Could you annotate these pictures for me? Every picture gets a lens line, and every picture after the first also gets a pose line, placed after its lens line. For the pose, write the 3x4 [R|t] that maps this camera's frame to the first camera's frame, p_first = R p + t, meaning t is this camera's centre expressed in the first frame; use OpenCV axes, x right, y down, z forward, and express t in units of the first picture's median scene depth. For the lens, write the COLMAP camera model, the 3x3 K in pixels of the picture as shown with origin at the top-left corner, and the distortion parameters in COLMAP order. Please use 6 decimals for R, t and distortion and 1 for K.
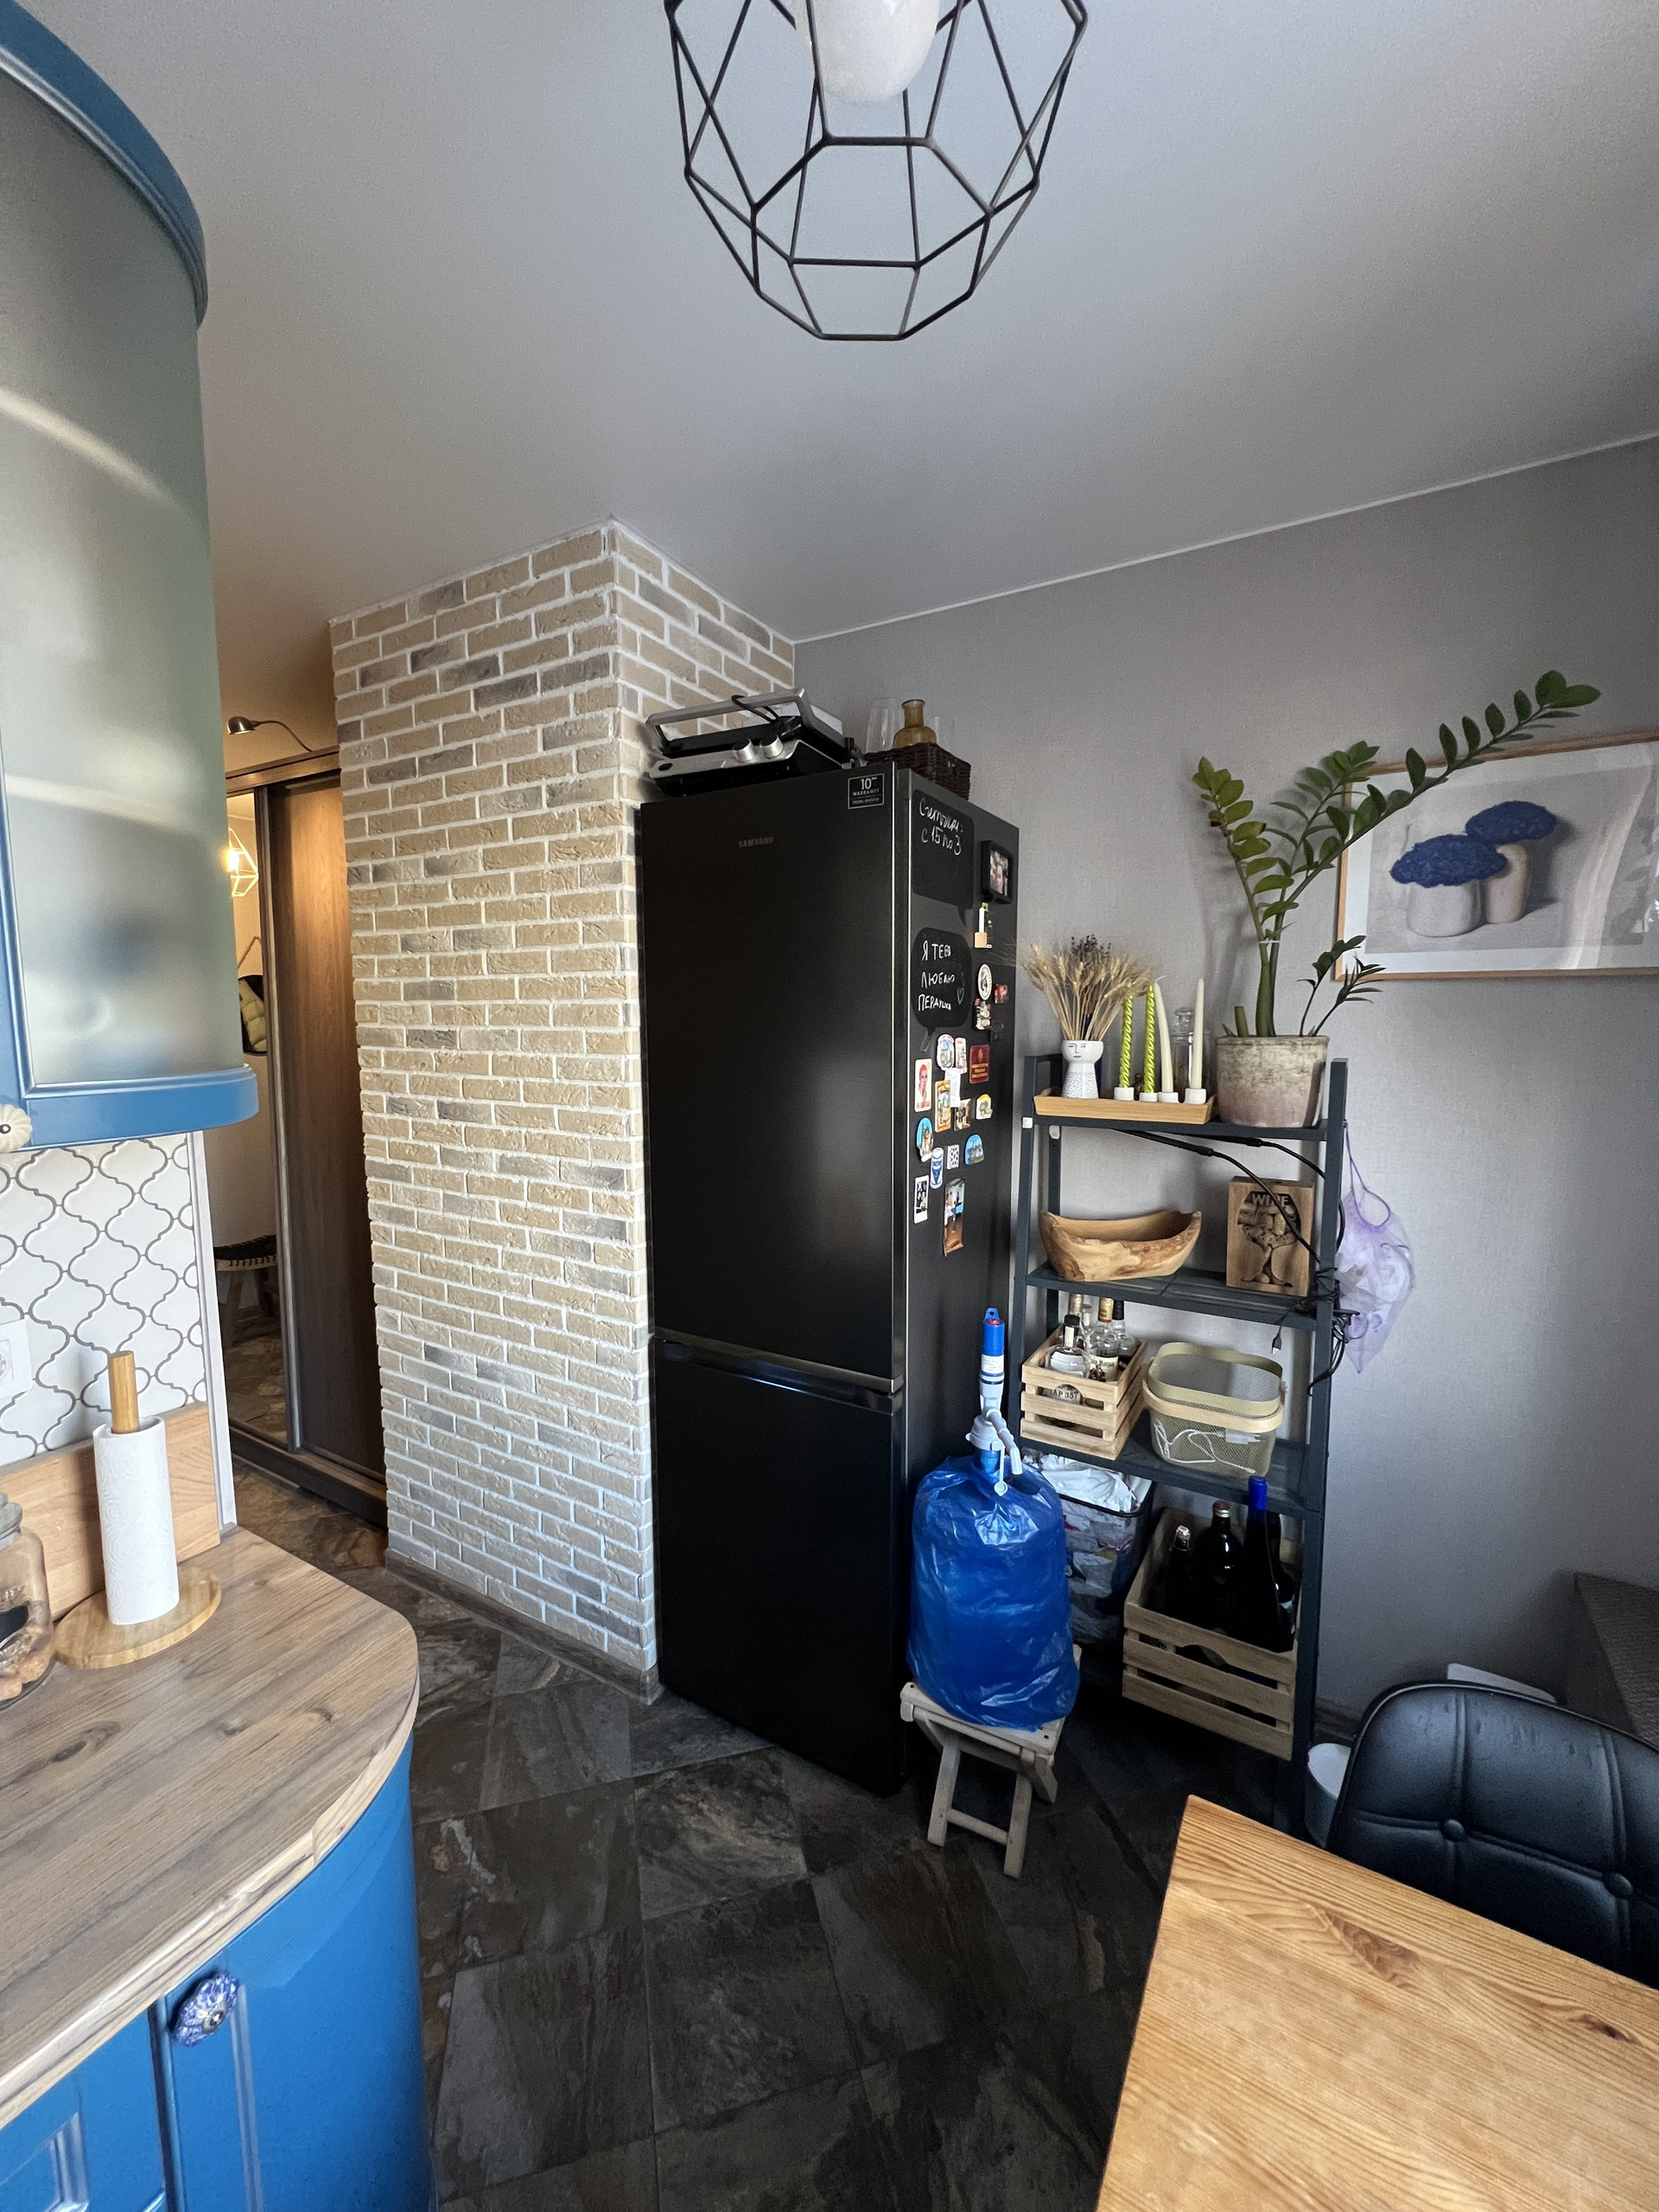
lens RADIAL K [[880.8, 0, 819.6], [0, 880.8, 1105.7], [0, 0, 1]] dist [0.000339, 0.000105]
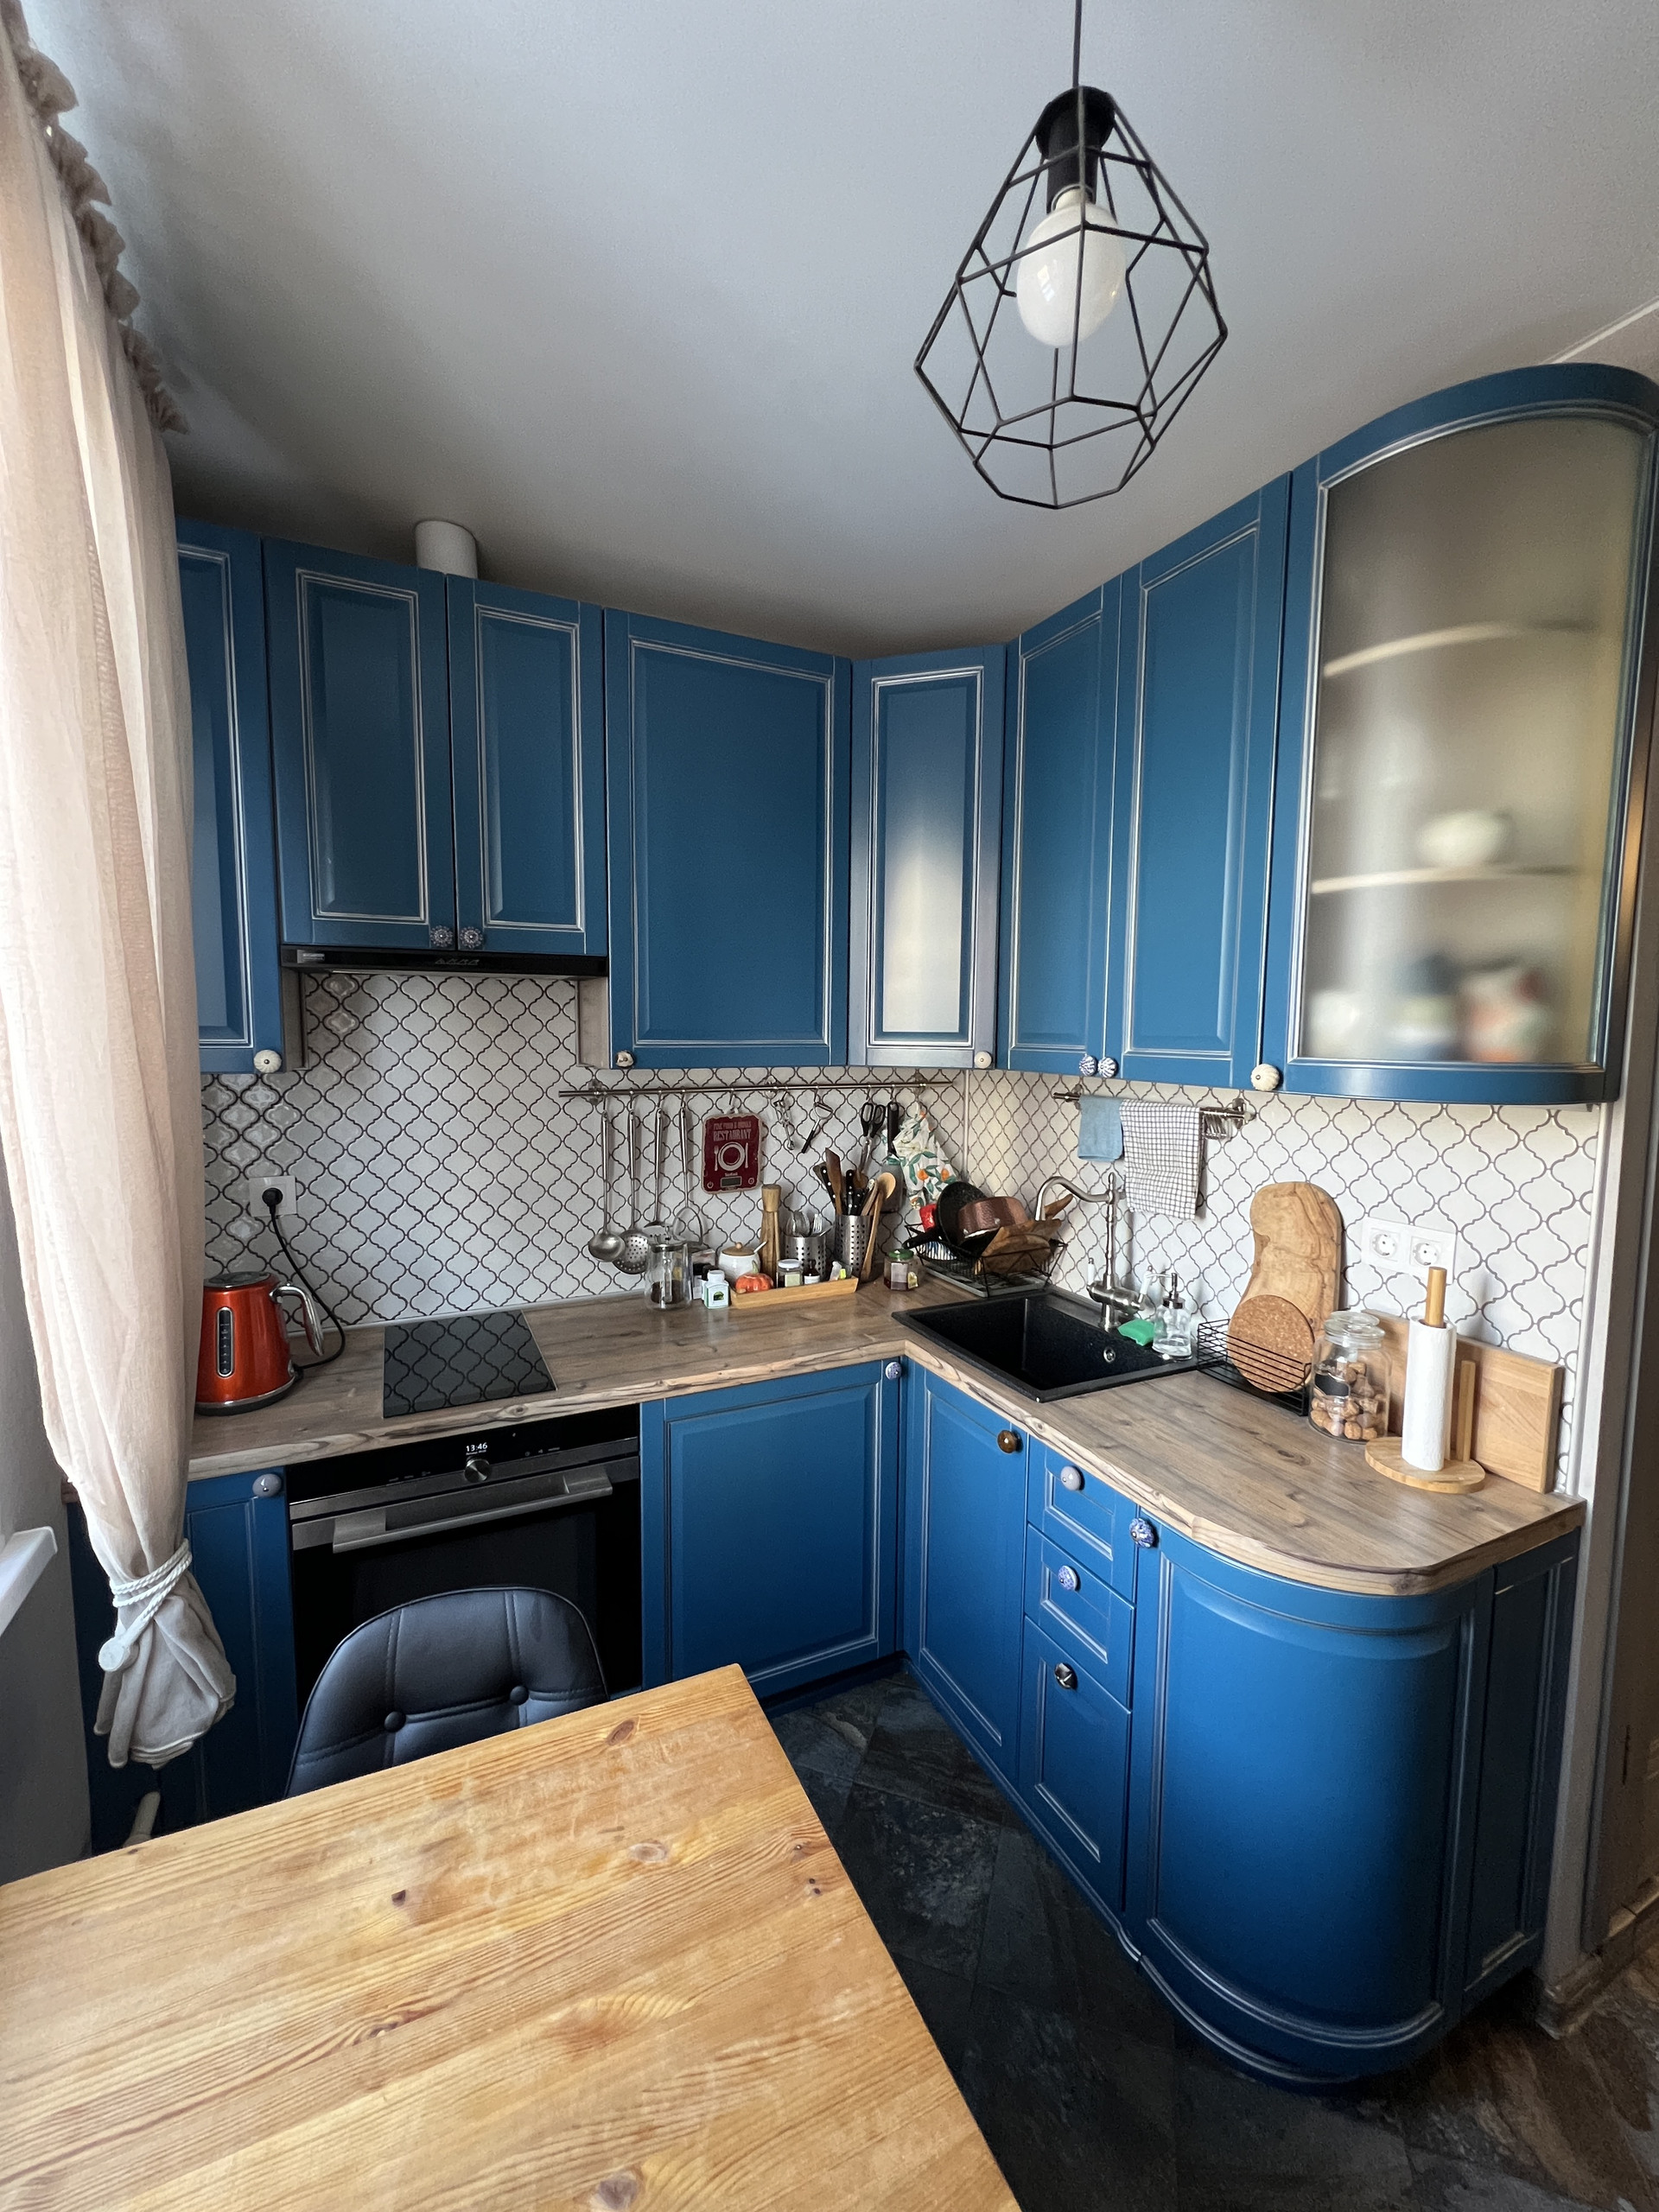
lens RADIAL K [[880.8, 0, 822.9], [0, 880.8, 1112.9], [0, 0, 1]] dist [0.000339, 0.000105]
pose [[-0.568157, 0.074099, -0.819578, 0.977963], [-0.089409, 0.984484, 0.150989, -0.088631], [0.818049, 0.159064, -0.552716, 1.081807]]
